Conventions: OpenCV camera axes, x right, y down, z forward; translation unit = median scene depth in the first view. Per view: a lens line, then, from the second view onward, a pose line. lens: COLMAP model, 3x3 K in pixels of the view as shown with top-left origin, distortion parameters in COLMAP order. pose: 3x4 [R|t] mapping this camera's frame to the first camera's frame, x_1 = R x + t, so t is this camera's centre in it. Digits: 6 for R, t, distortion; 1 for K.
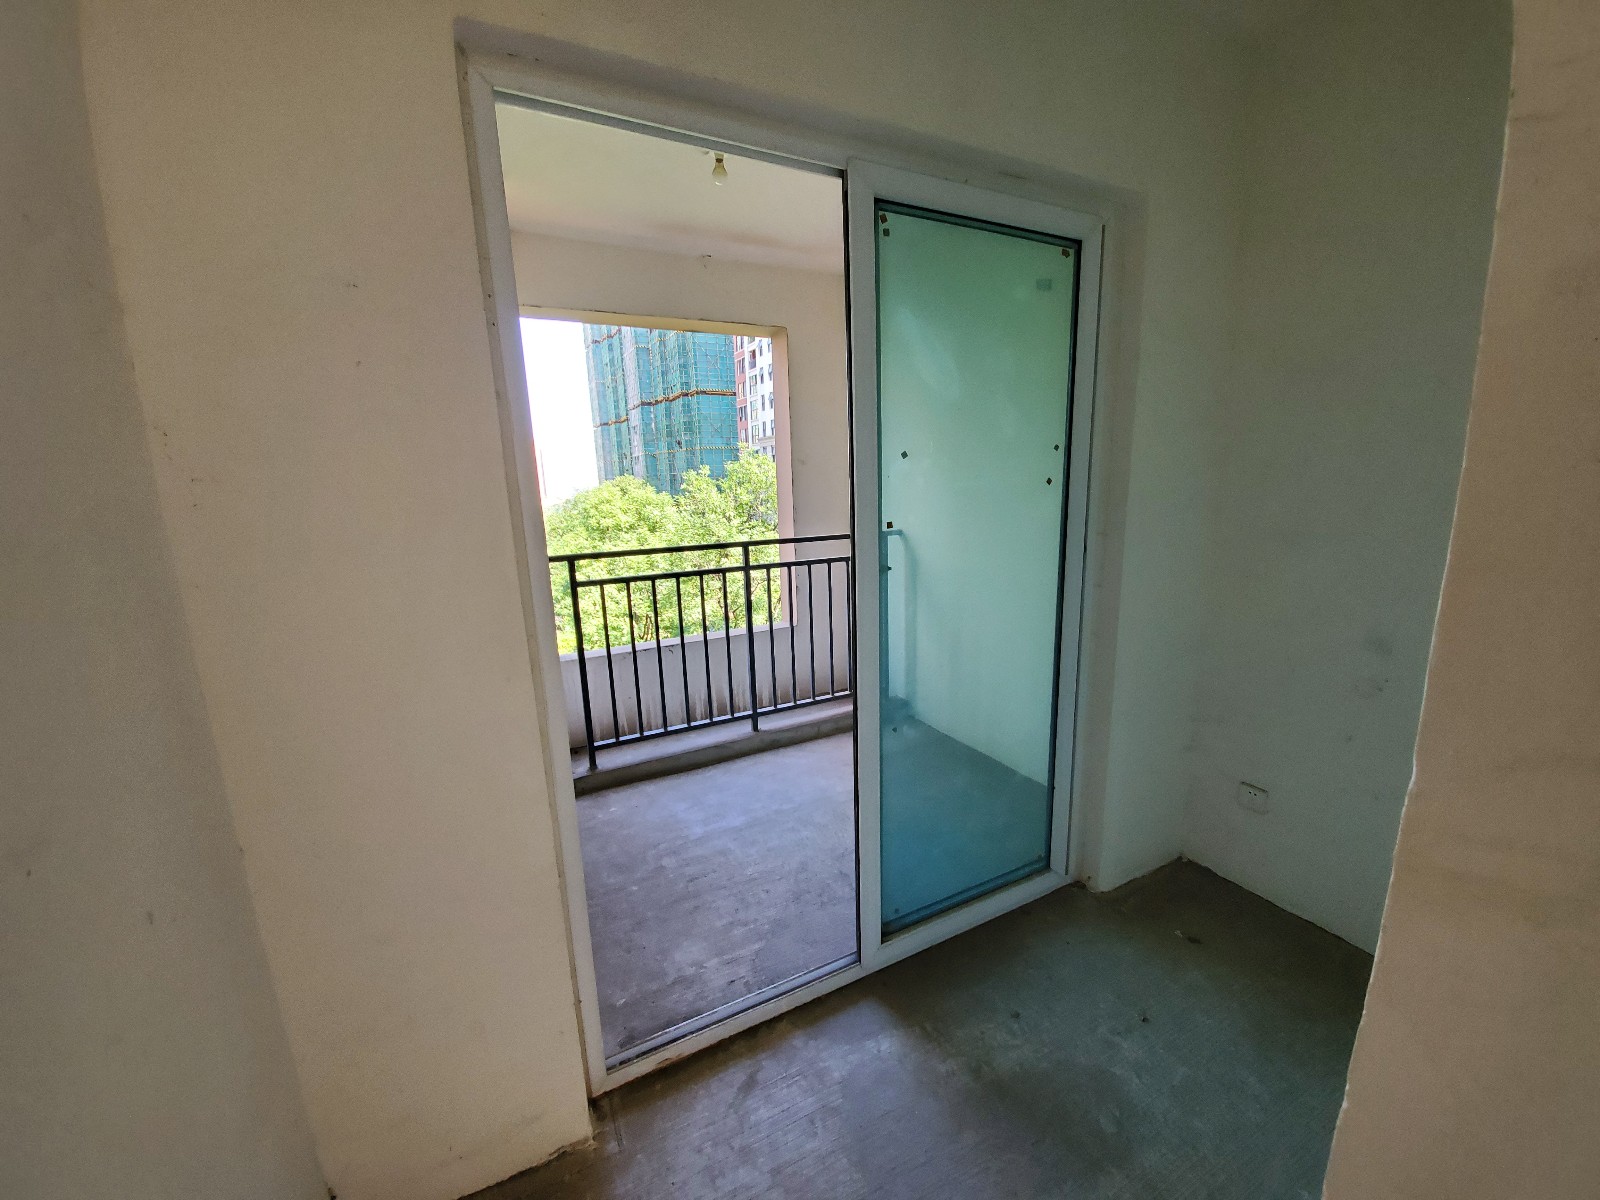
lens RADIAL K [[650.6, 0, 800.0], [0, 650.6, 600.0], [0, 0, 1]] dist [0.000103, 0.000015]
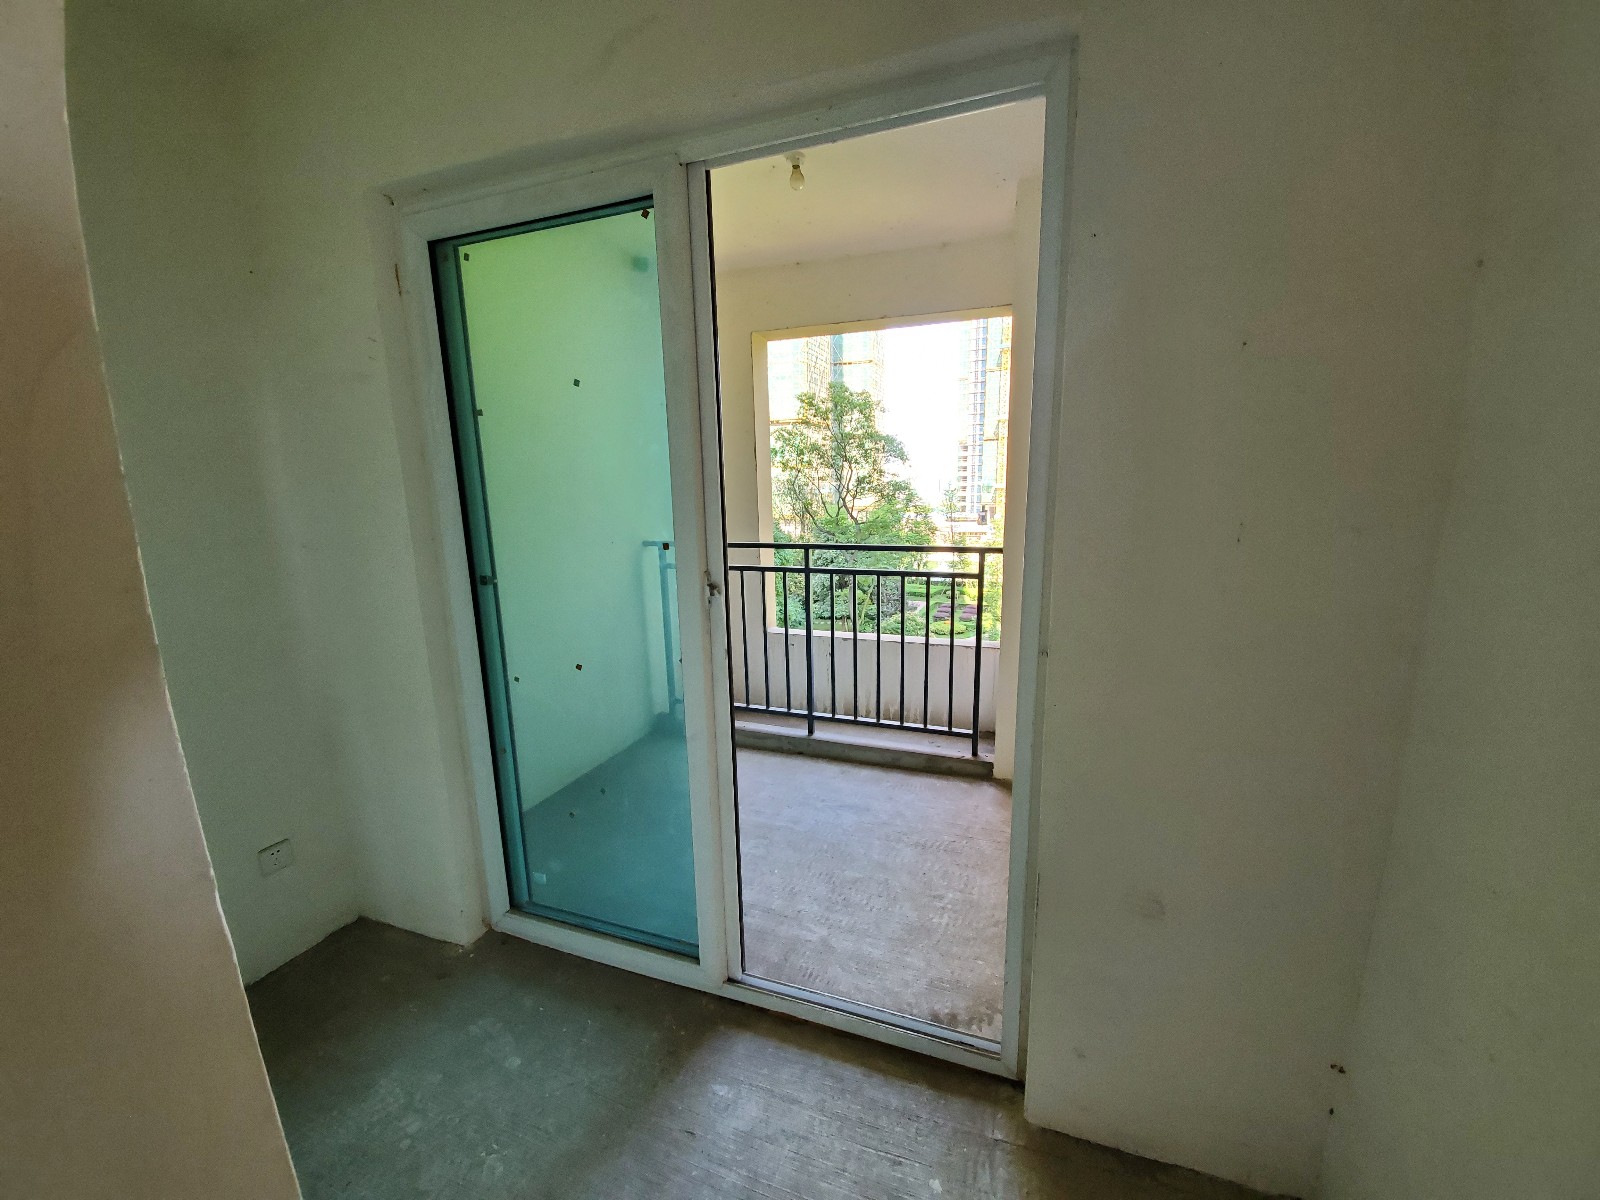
lens RADIAL K [[636.7, 0, 800.4], [0, 636.7, 608.3], [0, 0, 1]] dist [0.000314, 0.000020]
pose [[0.665566, 0.164331, -0.728022, 0.609124], [-0.140566, 0.985602, 0.093966, -0.079739], [0.732982, 0.039795, 0.679083, 0.322608]]
